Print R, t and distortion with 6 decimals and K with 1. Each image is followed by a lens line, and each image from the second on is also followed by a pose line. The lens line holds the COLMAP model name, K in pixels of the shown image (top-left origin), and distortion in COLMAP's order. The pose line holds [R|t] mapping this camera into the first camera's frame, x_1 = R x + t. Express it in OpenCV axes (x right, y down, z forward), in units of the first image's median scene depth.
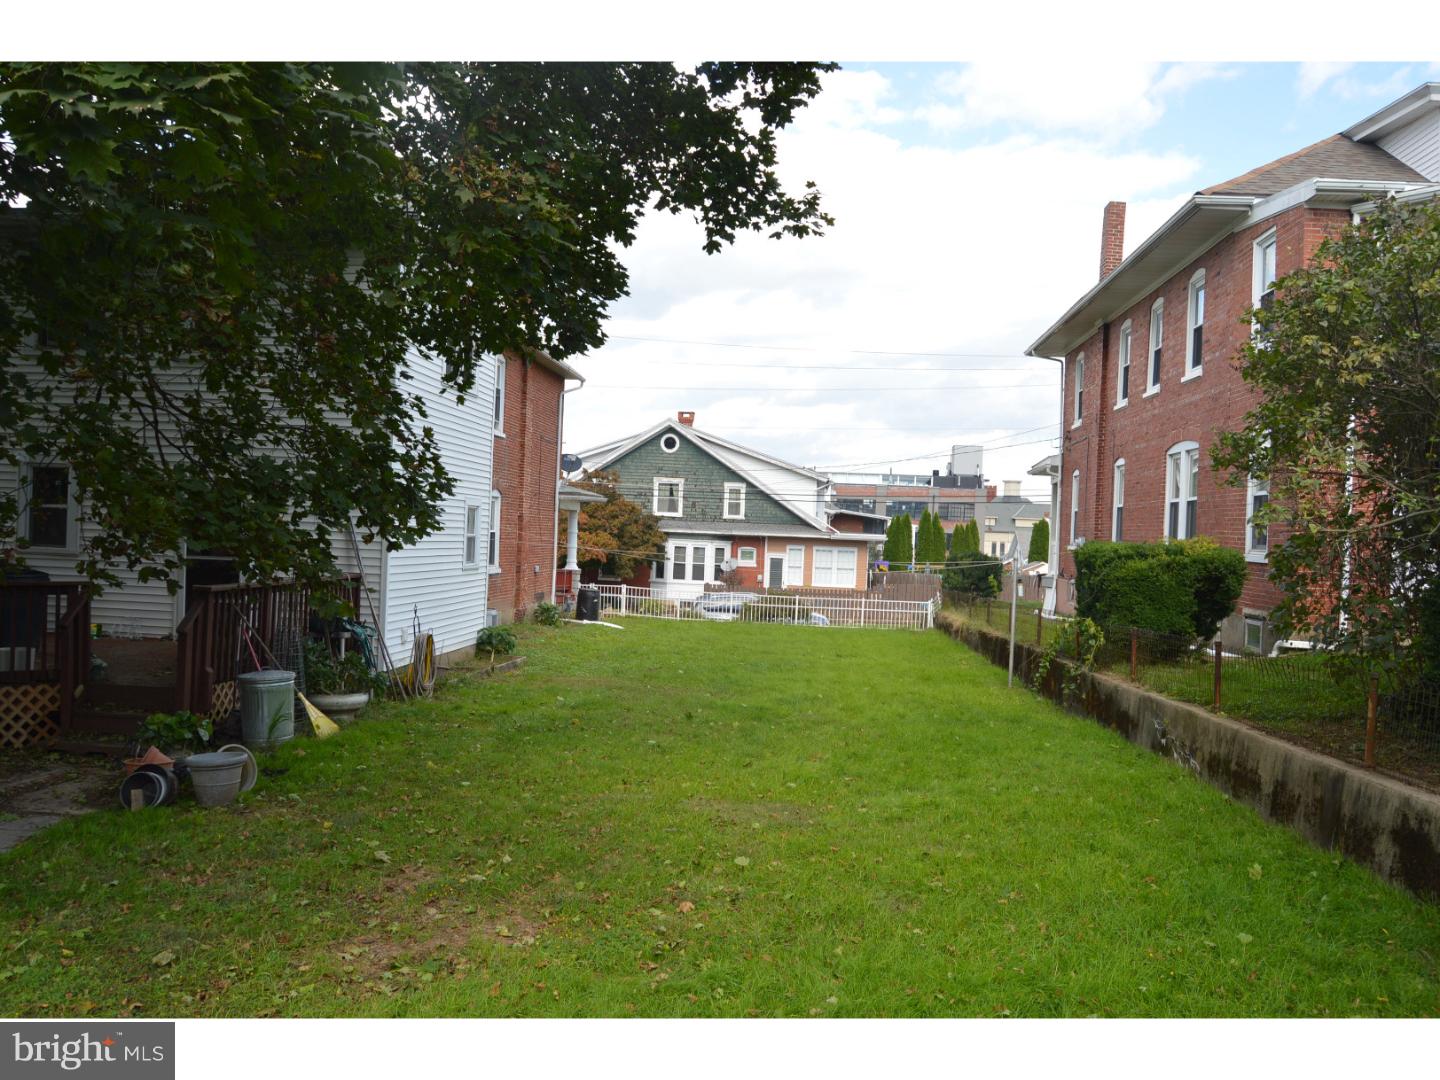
lens RADIAL K [[1157.0, 0, 720.0], [0, 1157.0, 540.0], [0, 0, 1]] dist [-0.047991, -0.002012]
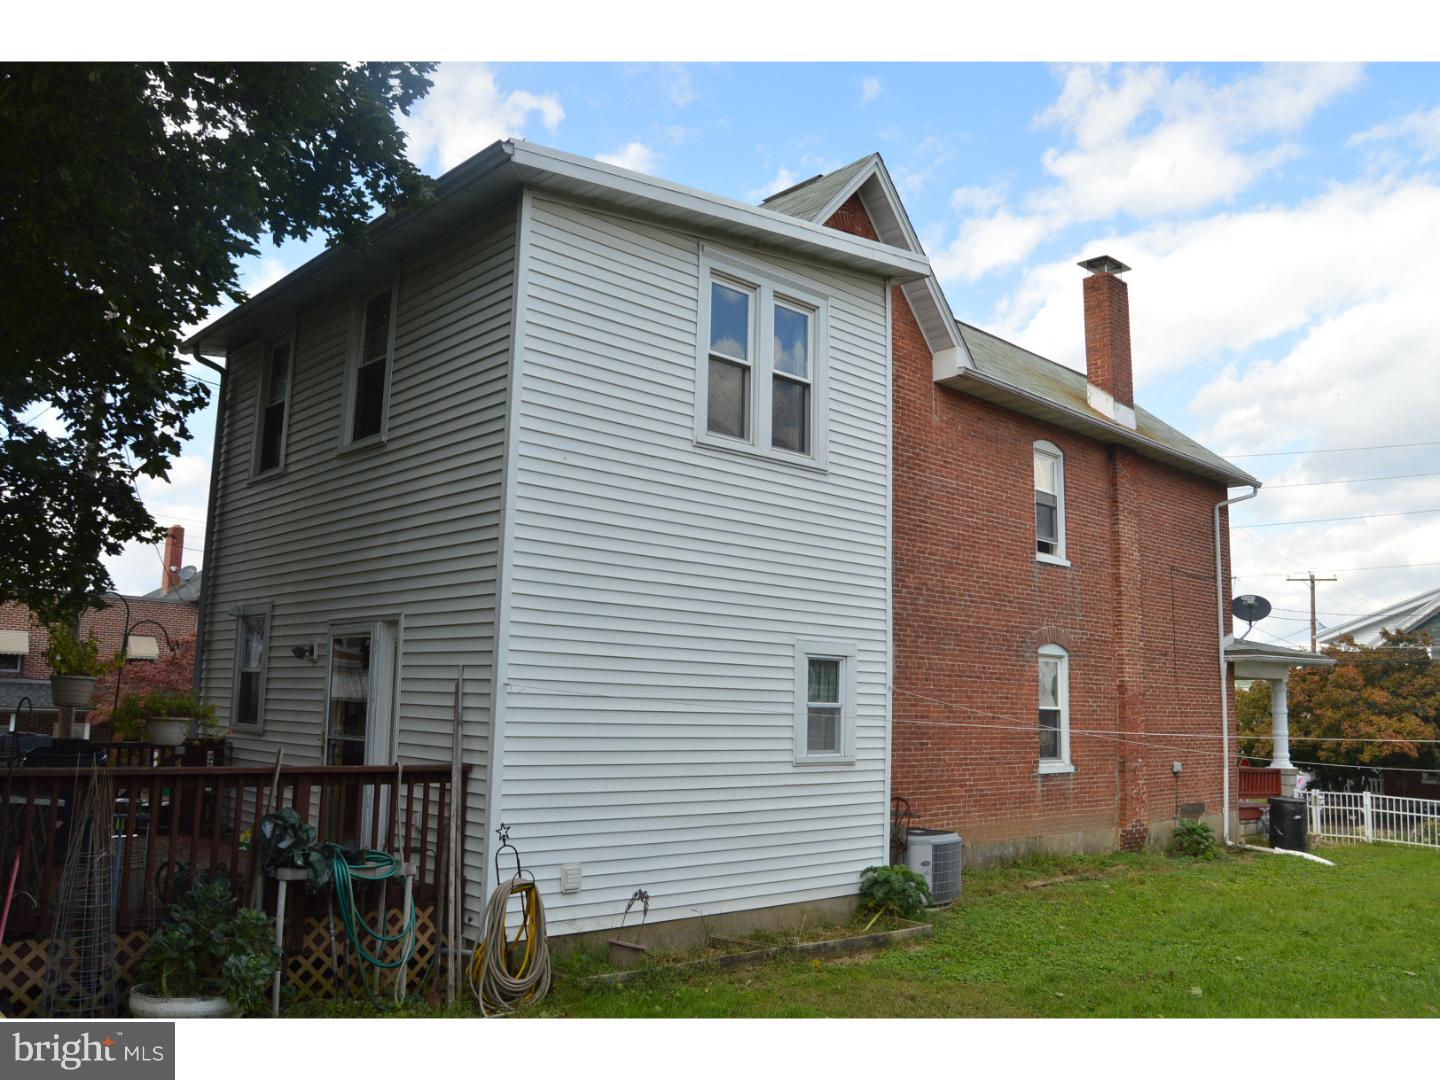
lens RADIAL K [[1157.0, 0, 720.0], [0, 1157.0, 540.0], [0, 0, 1]] dist [-0.047991, -0.002012]
pose [[0.752195, -0.117976, -0.648293, 0.079279], [0.006103, 0.985047, -0.172178, 0.008051], [0.658912, 0.125555, 0.741668, 0.307331]]
